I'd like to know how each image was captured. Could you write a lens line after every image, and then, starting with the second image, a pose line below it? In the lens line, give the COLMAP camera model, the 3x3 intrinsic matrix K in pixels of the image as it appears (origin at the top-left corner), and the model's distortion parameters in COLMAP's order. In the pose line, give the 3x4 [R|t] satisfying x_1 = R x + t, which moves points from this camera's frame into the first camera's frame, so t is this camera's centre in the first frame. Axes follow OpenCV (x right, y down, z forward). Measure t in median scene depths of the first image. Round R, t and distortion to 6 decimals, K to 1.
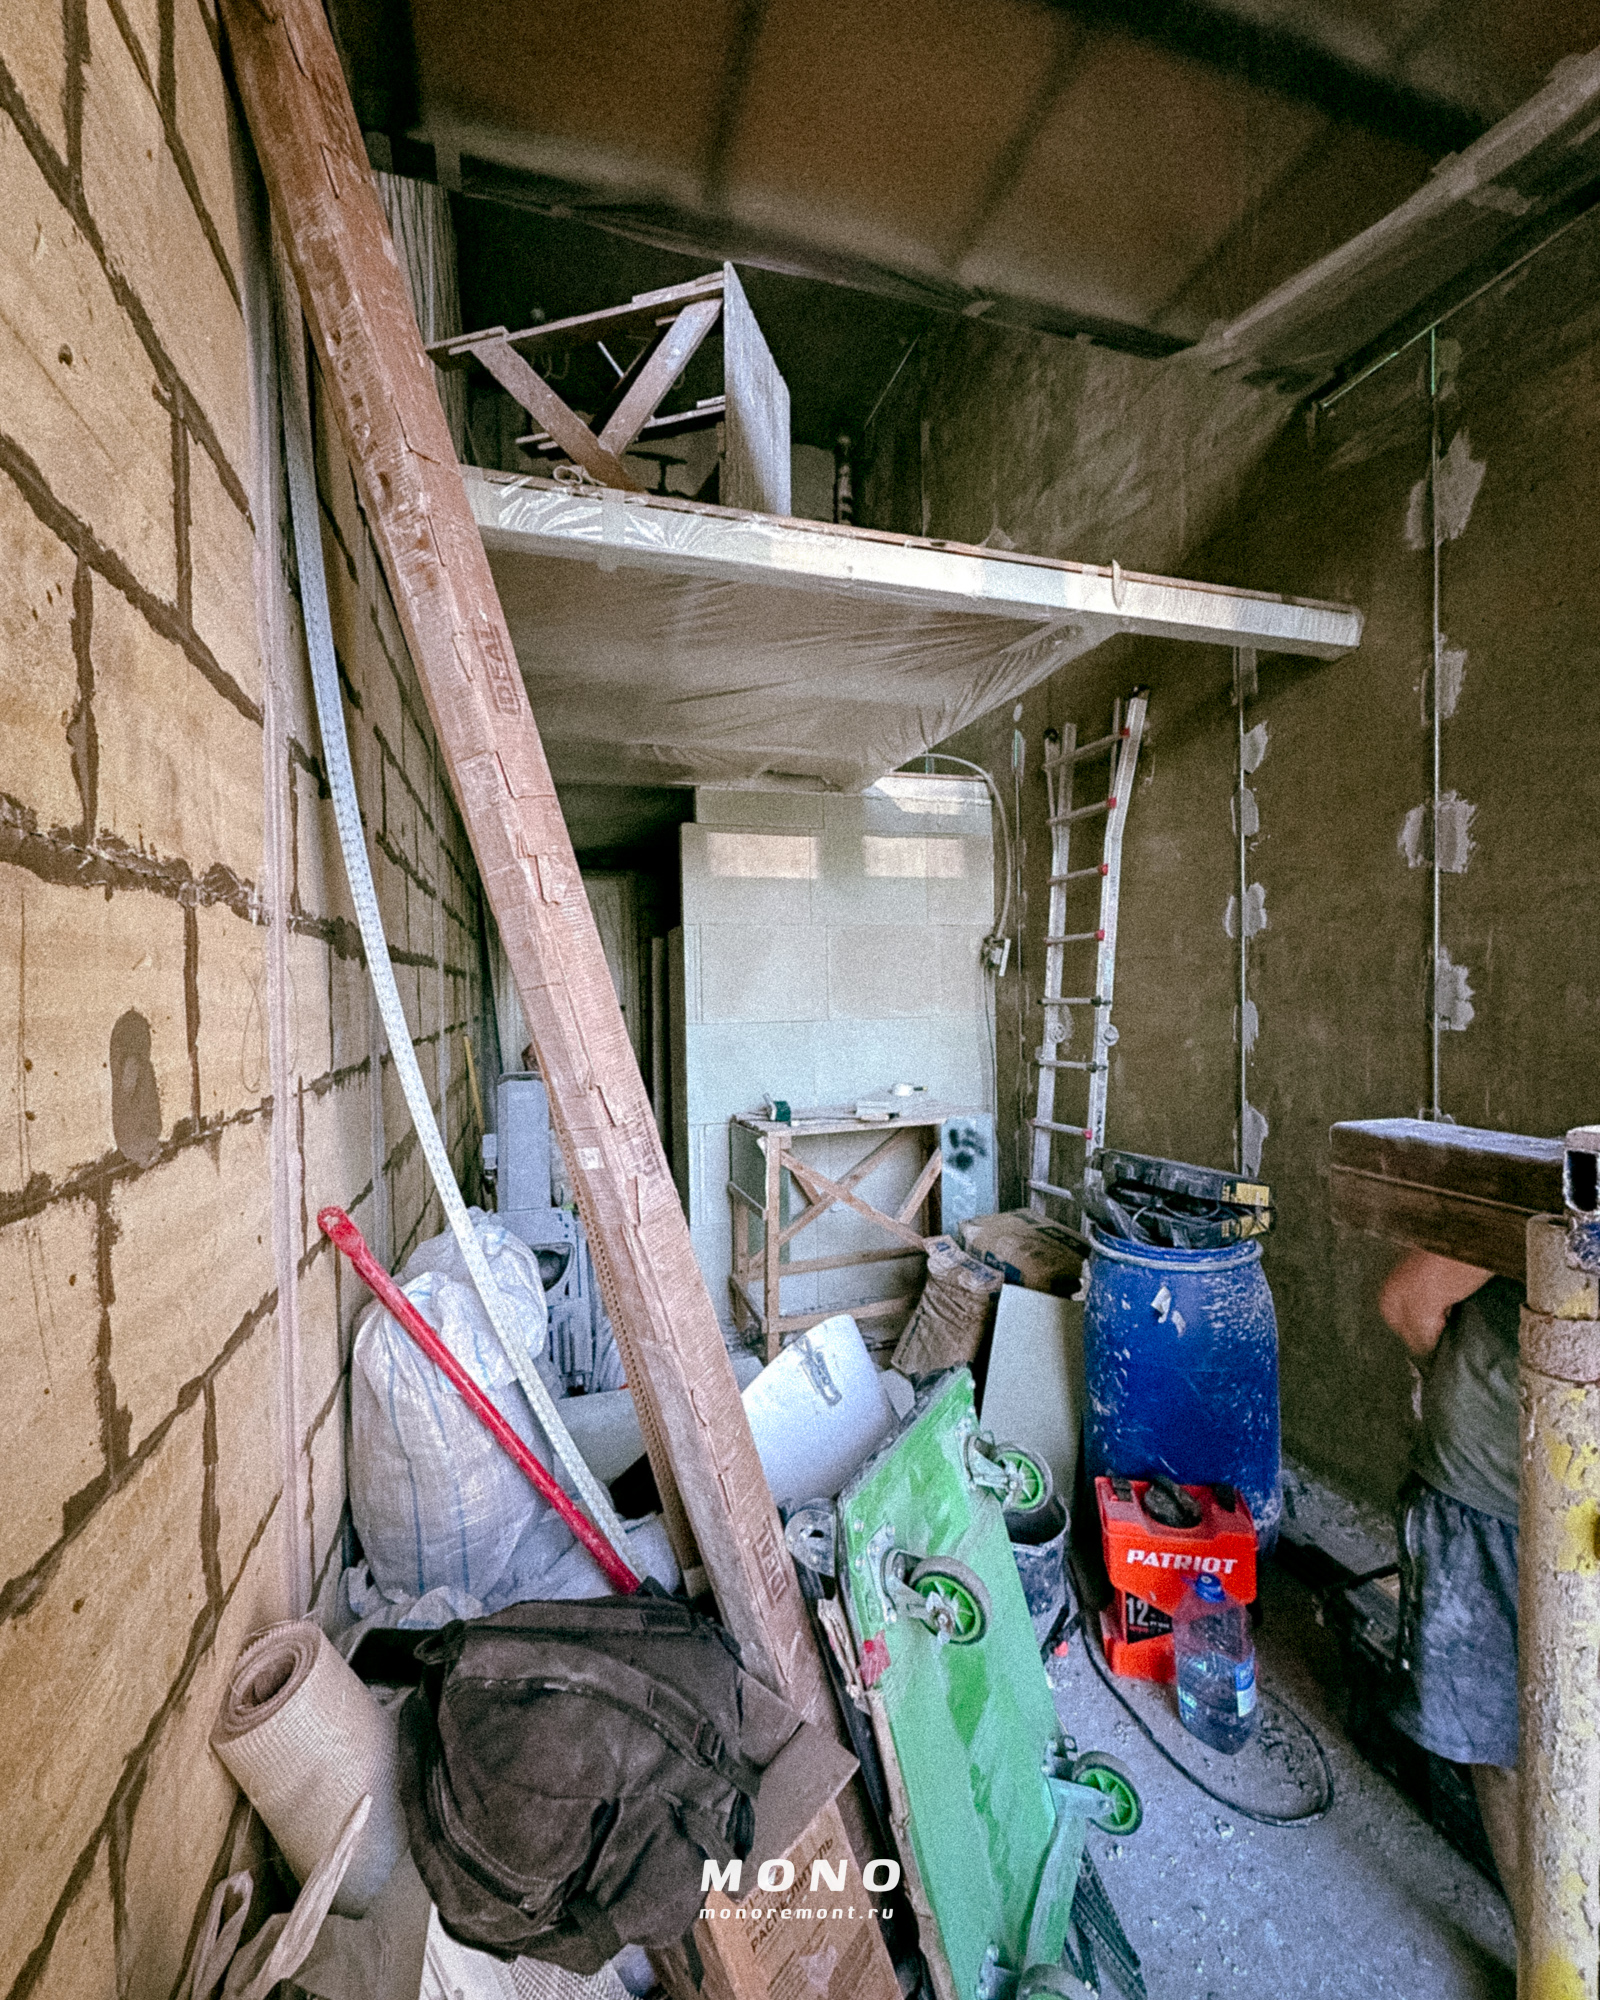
lens RADIAL K [[851.3, 0, 792.3], [0, 851.3, 1005.3], [0, 0, 1]] dist [-0.007880, 0.001668]
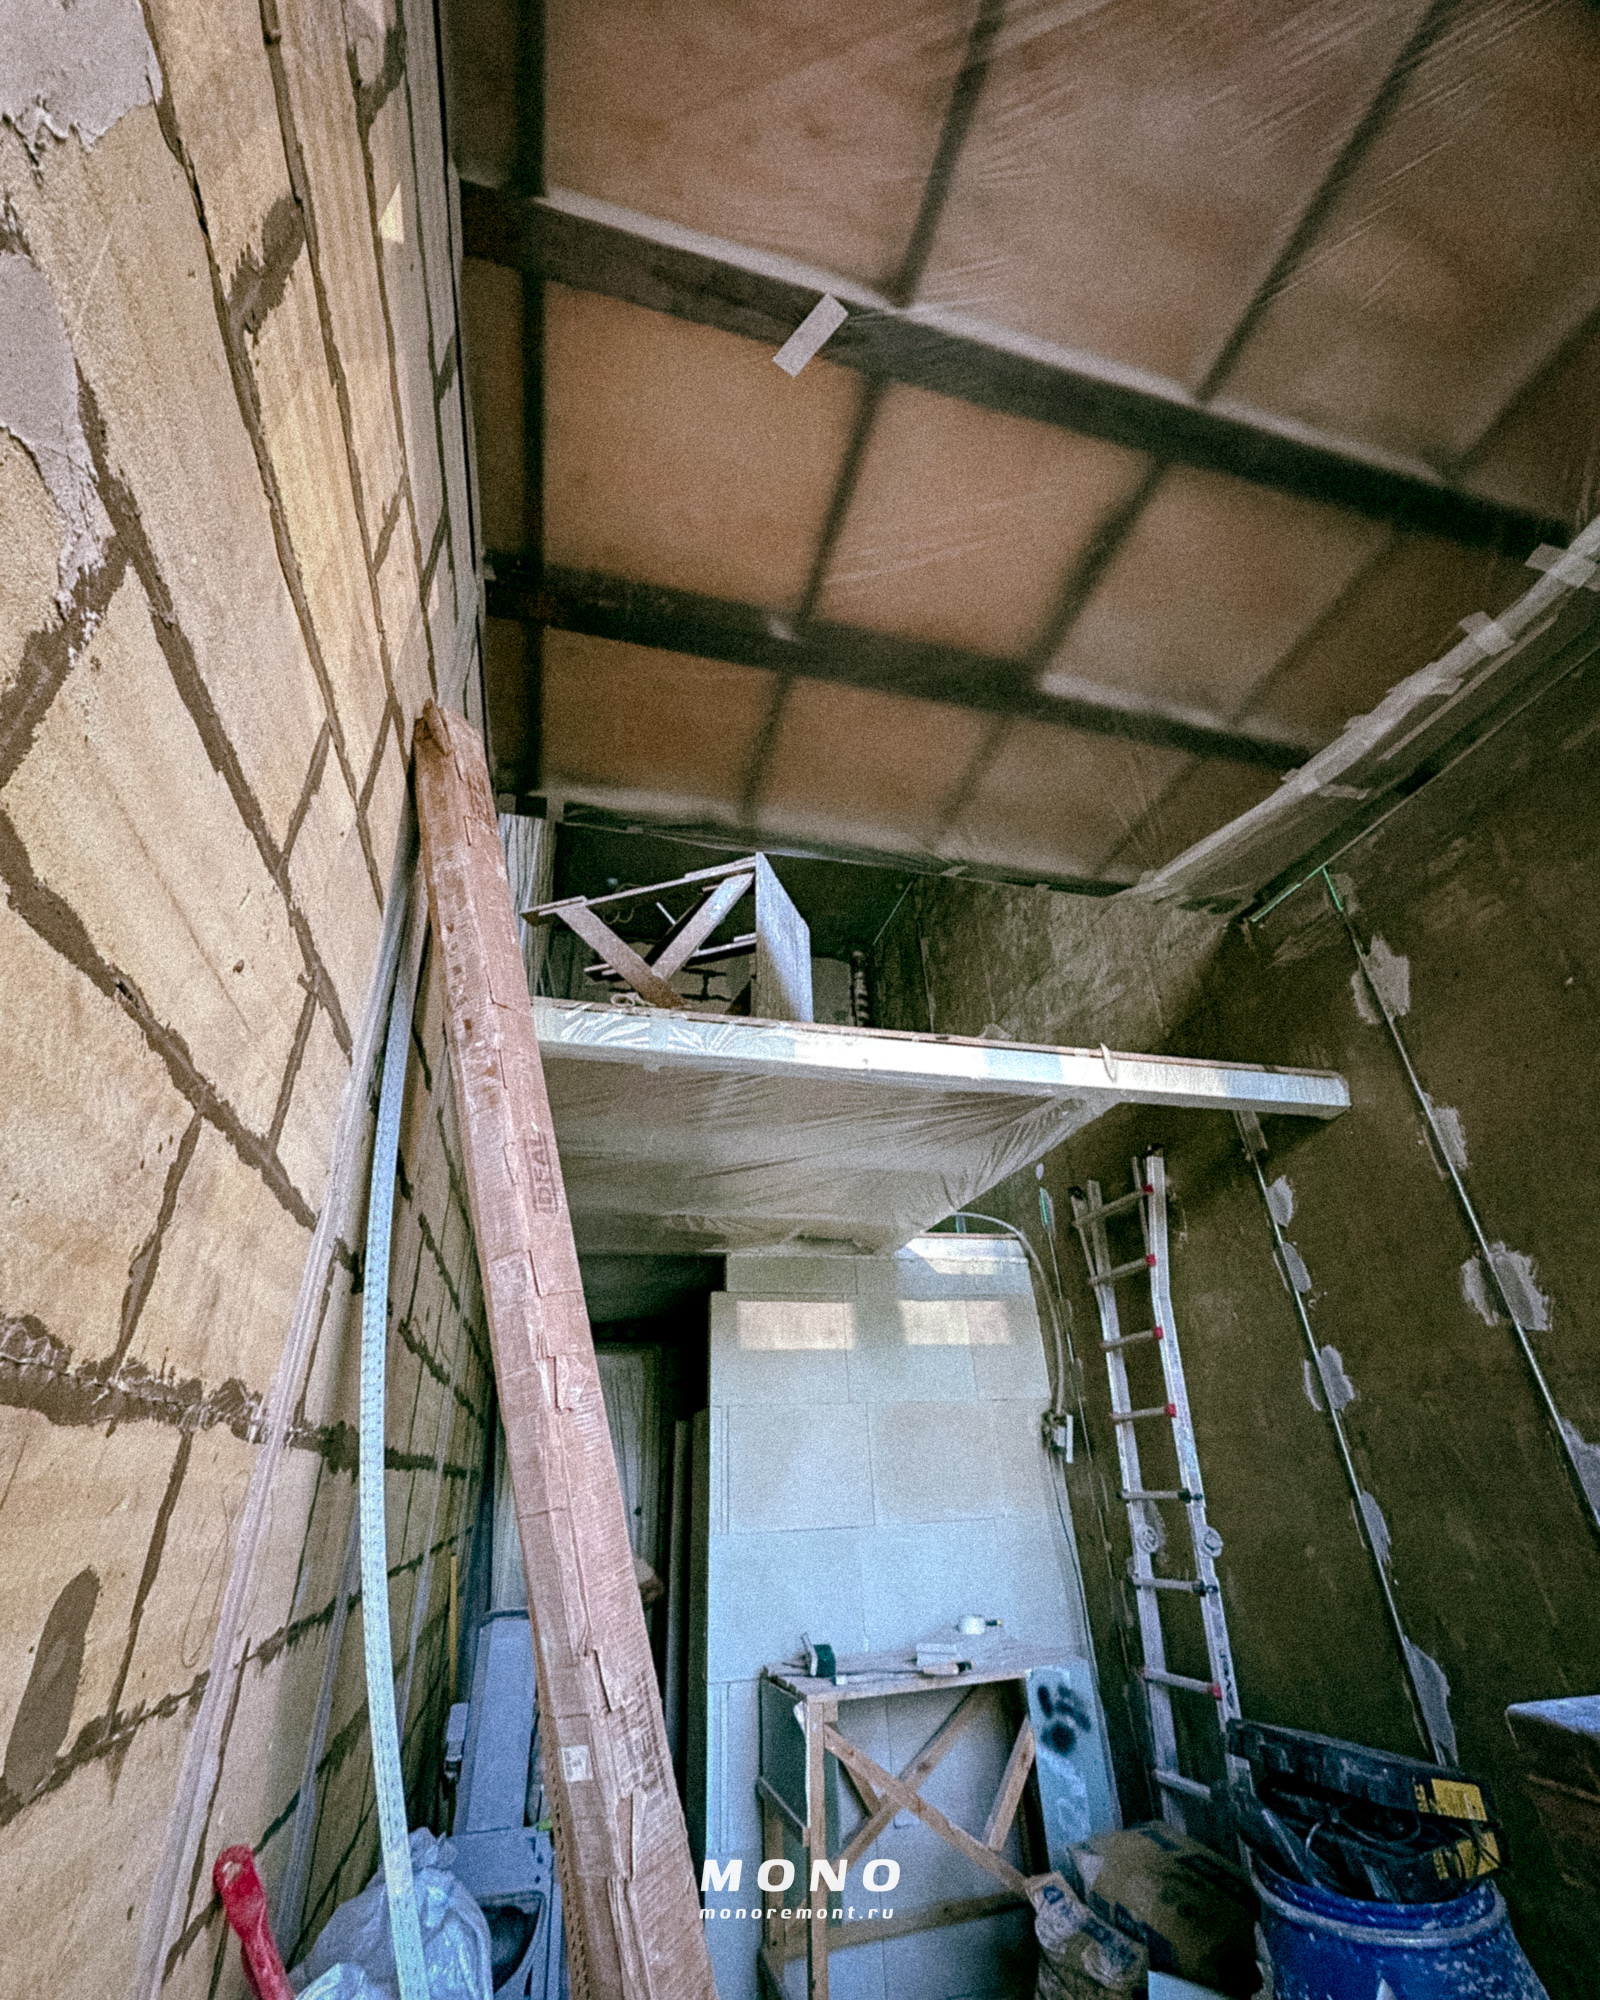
lens RADIAL K [[851.3, 0, 792.7], [0, 851.3, 996.8], [0, 0, 1]] dist [-0.007880, 0.001668]
pose [[0.998941, -0.035954, -0.028724, 0.005636], [0.016384, 0.861153, -0.508082, -0.013804], [0.043004, 0.507073, 0.860829, -0.014745]]
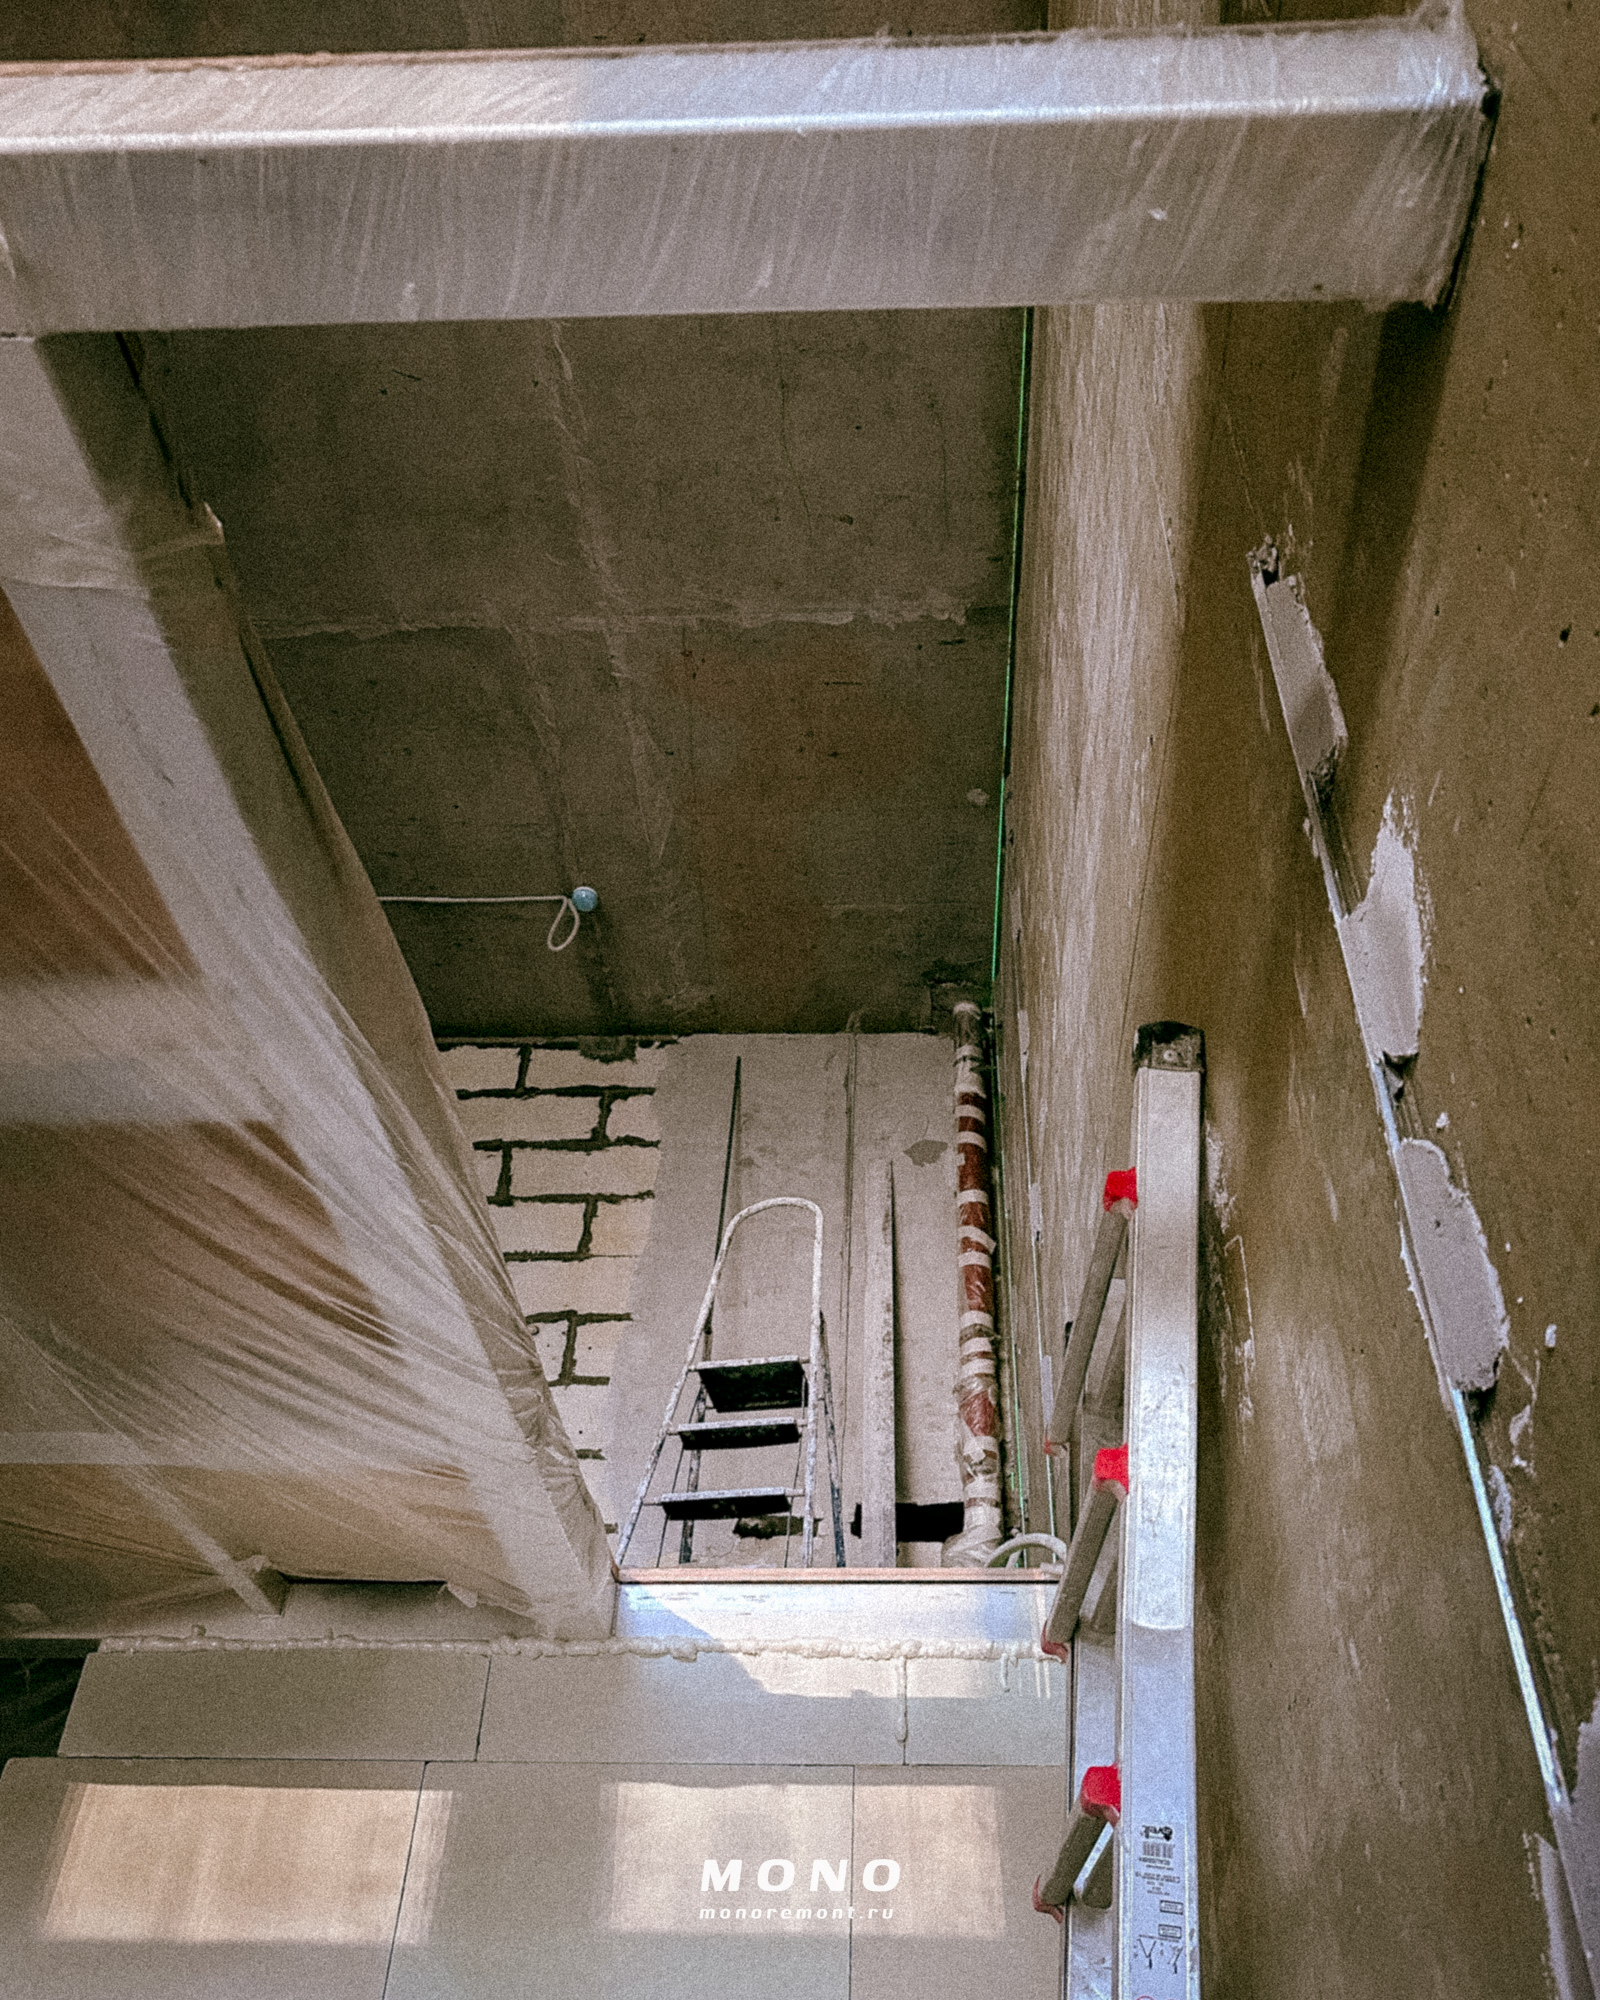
lens RADIAL K [[1557.9, 0, 856.8], [0, 1557.9, 1157.4], [0, 0, 1]] dist [-0.000624, -0.004352]
pose [[0.942353, -0.171633, -0.287251, 0.629275], [-0.044822, 0.785958, -0.616654, -0.075435], [0.331605, 0.593980, 0.732957, 0.913882]]
